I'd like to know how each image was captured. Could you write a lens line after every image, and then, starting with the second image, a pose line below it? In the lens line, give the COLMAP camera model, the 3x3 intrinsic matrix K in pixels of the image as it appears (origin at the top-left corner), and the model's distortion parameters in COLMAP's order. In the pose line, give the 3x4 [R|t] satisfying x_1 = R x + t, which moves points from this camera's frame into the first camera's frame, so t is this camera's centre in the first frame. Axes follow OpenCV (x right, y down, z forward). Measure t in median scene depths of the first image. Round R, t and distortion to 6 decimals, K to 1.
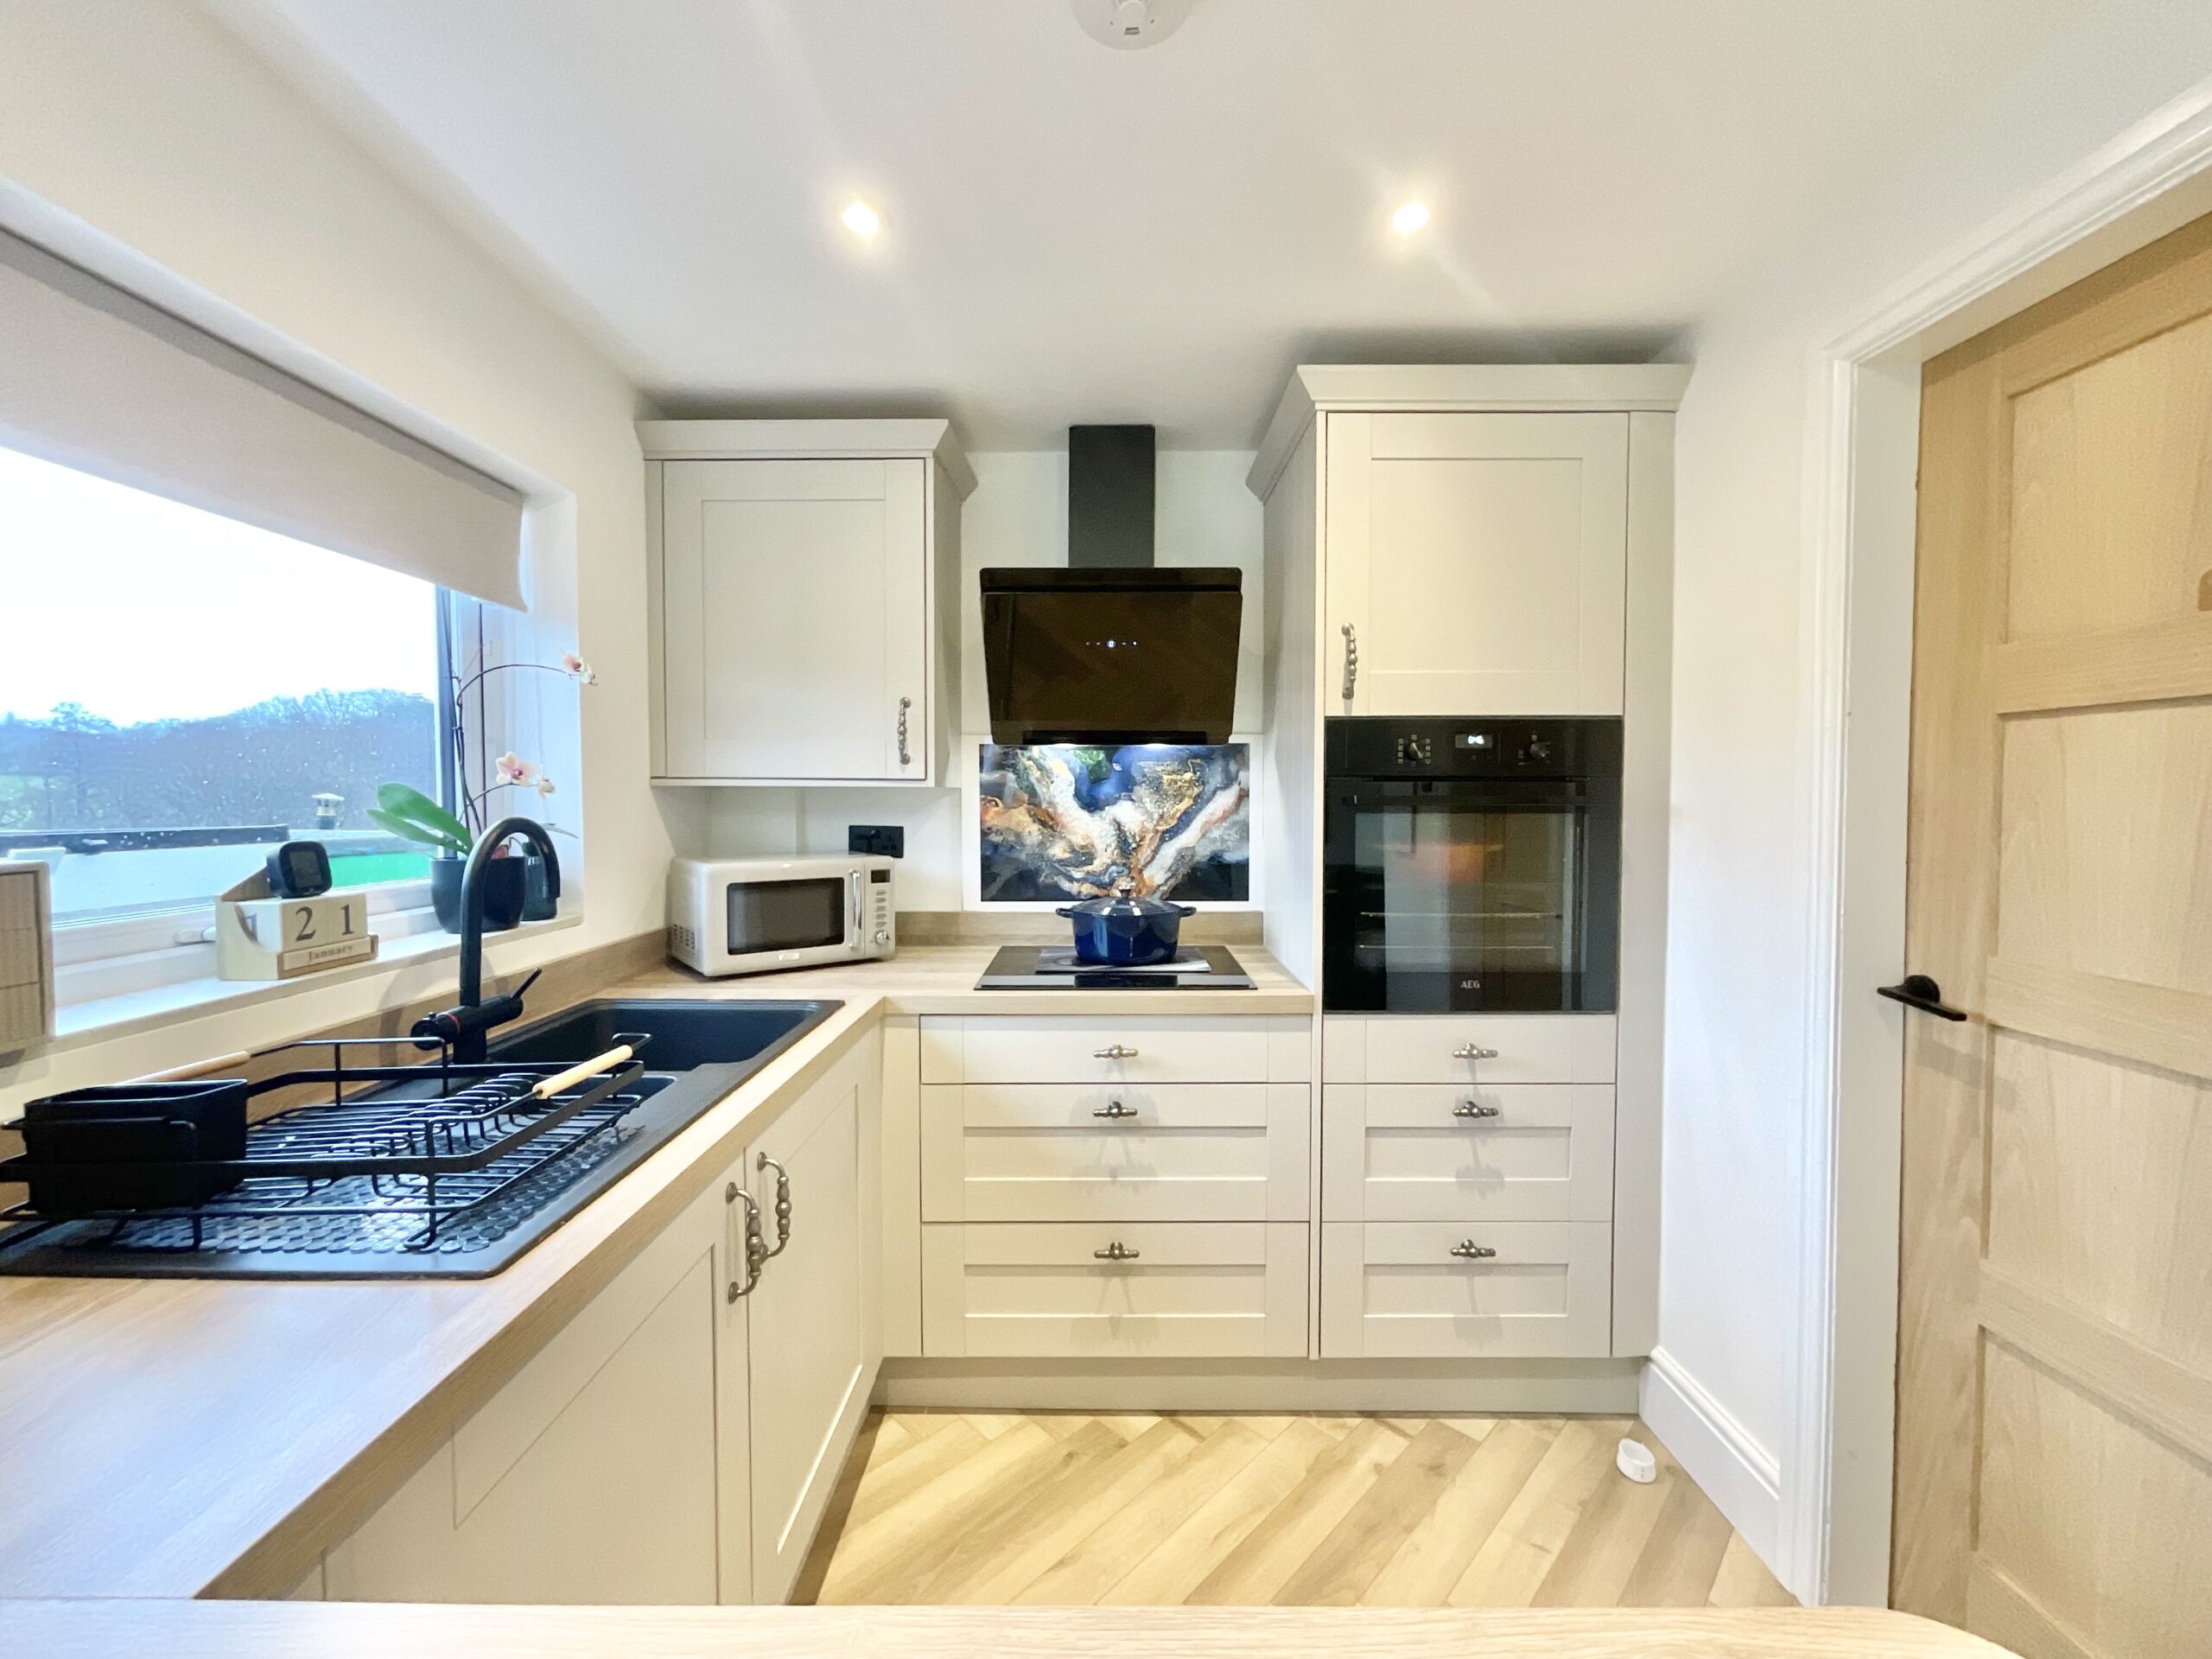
lens RADIAL K [[888.1, 0, 1096.5], [0, 888.1, 830.4], [0, 0, 1]] dist [0.008991, -0.014627]
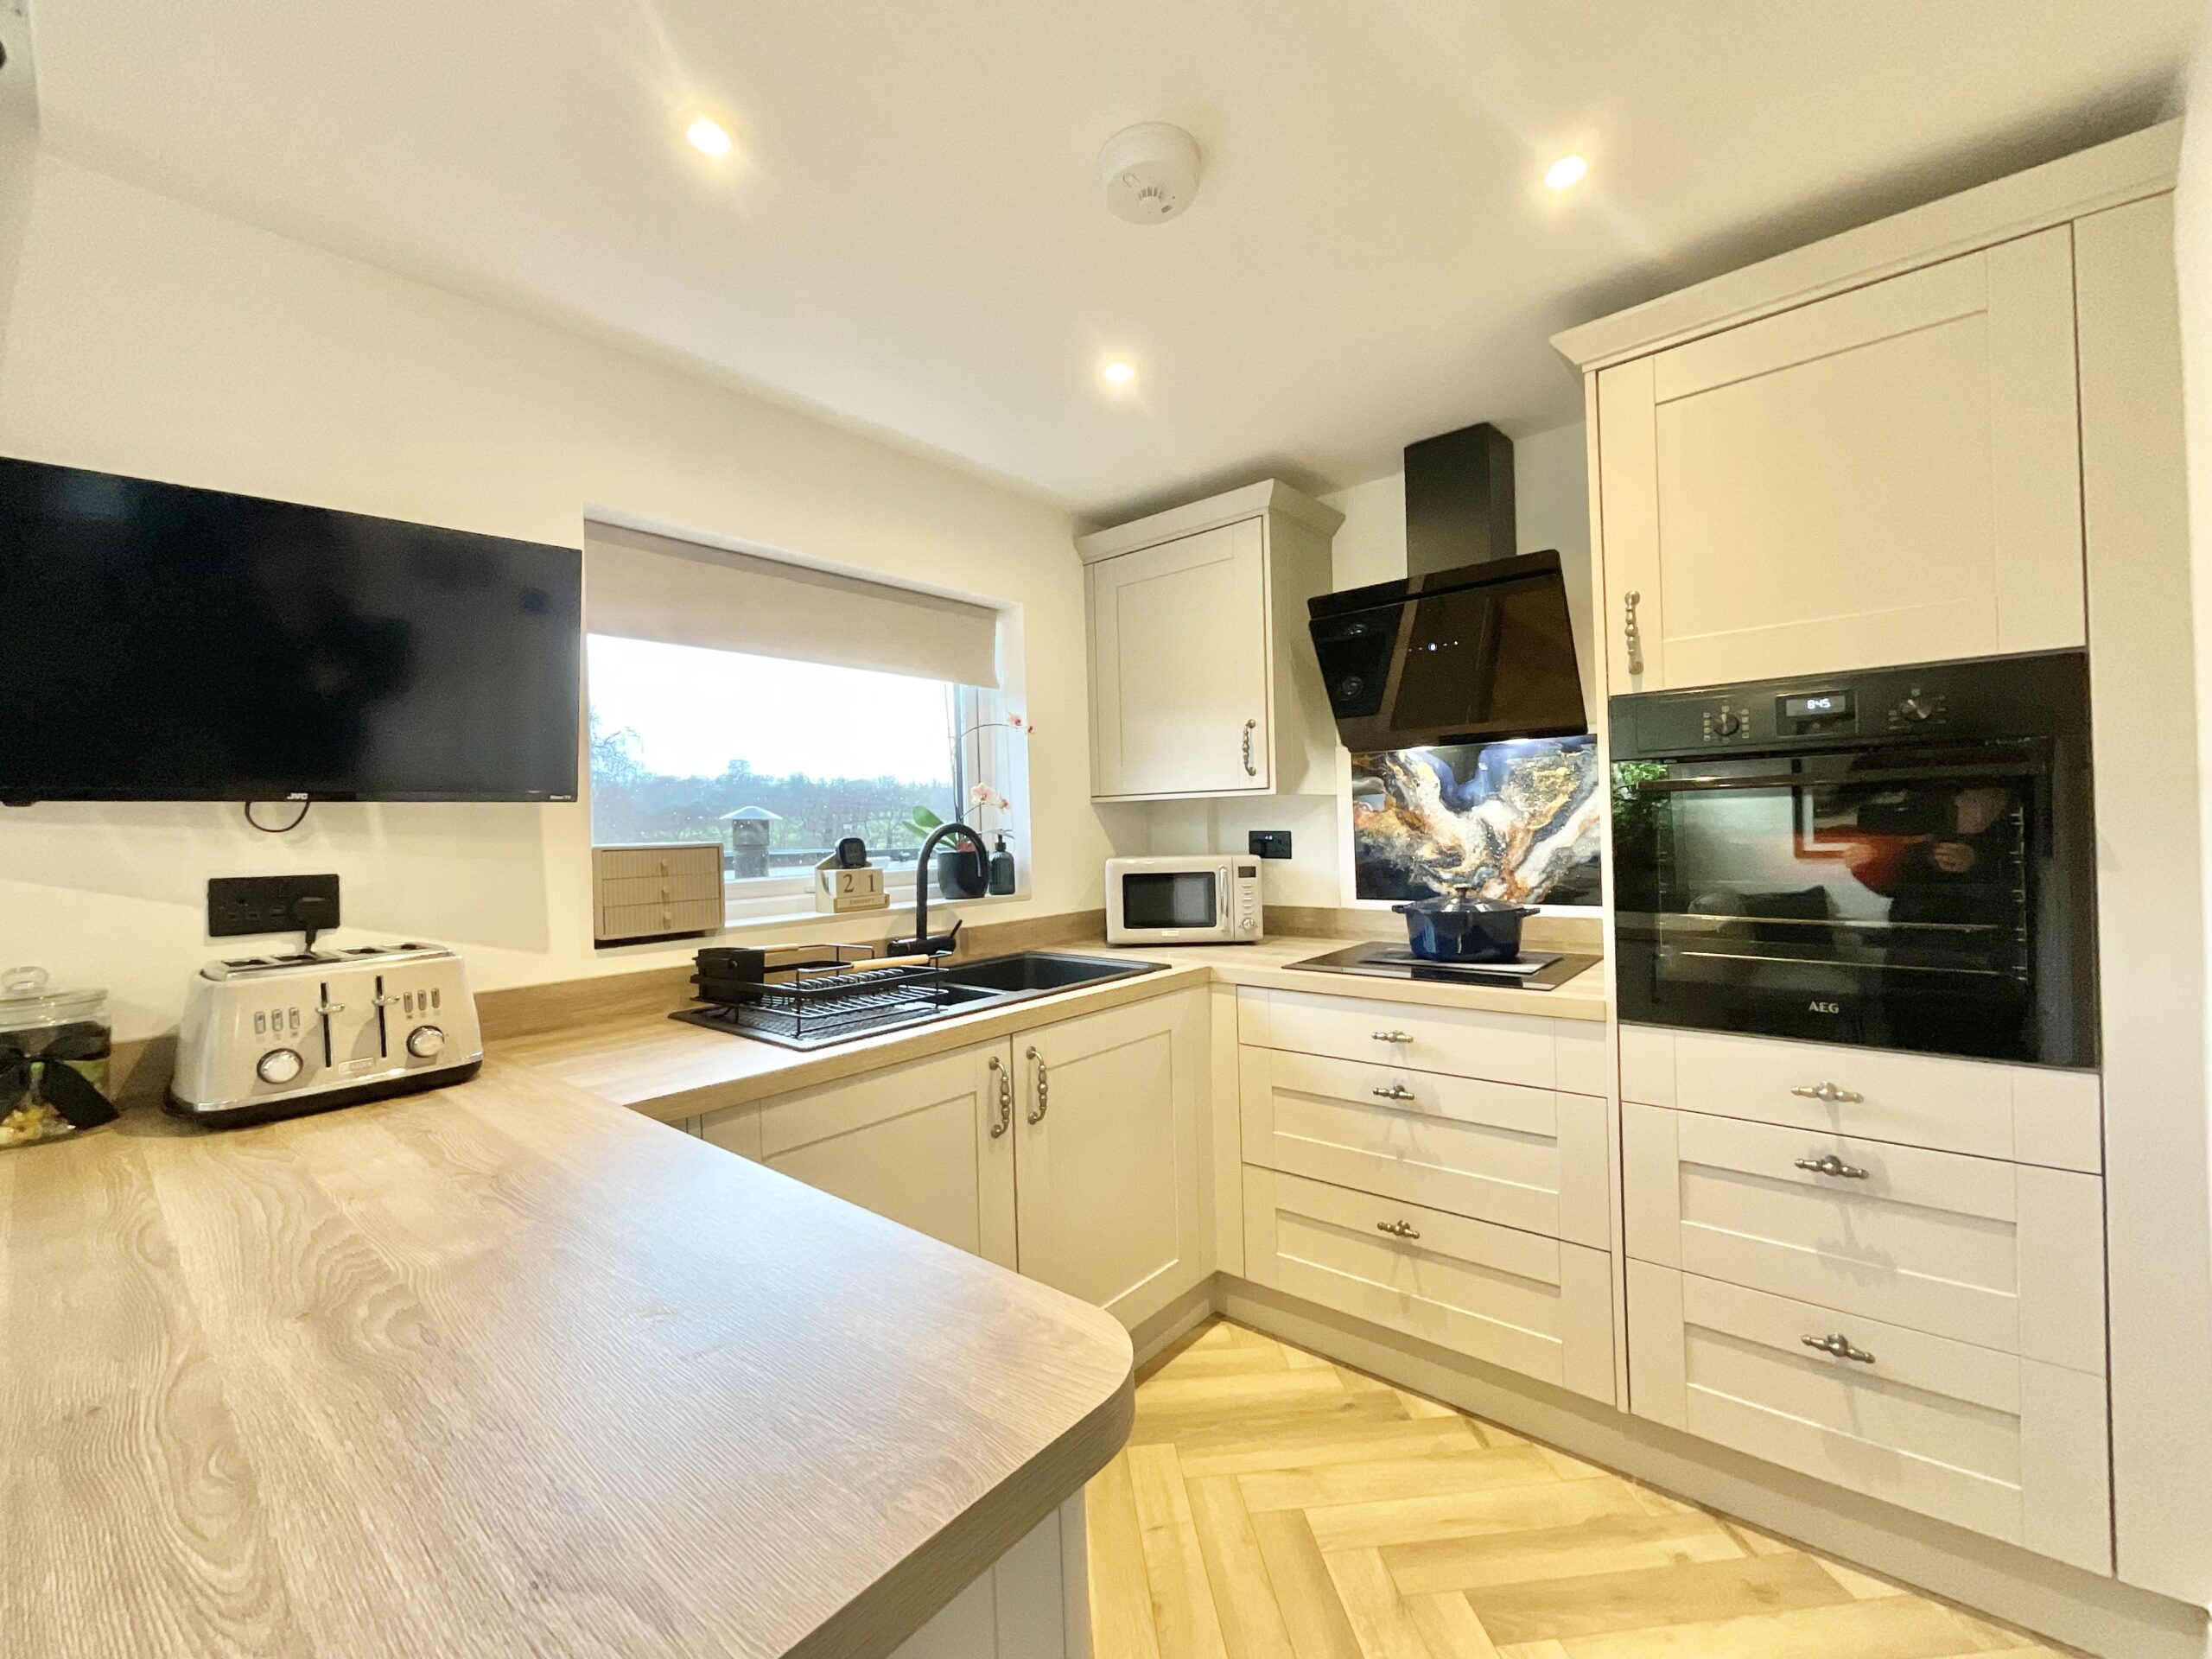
lens RADIAL K [[906.5, 0, 1106.0], [0, 906.5, 829.5], [0, 0, 1]] dist [0.007281, 0.000041]
pose [[0.767337, -0.020678, -0.640911, 0.439671], [0.003578, 0.999602, -0.027968, 0.032092], [0.641235, 0.019167, 0.767105, -0.048219]]
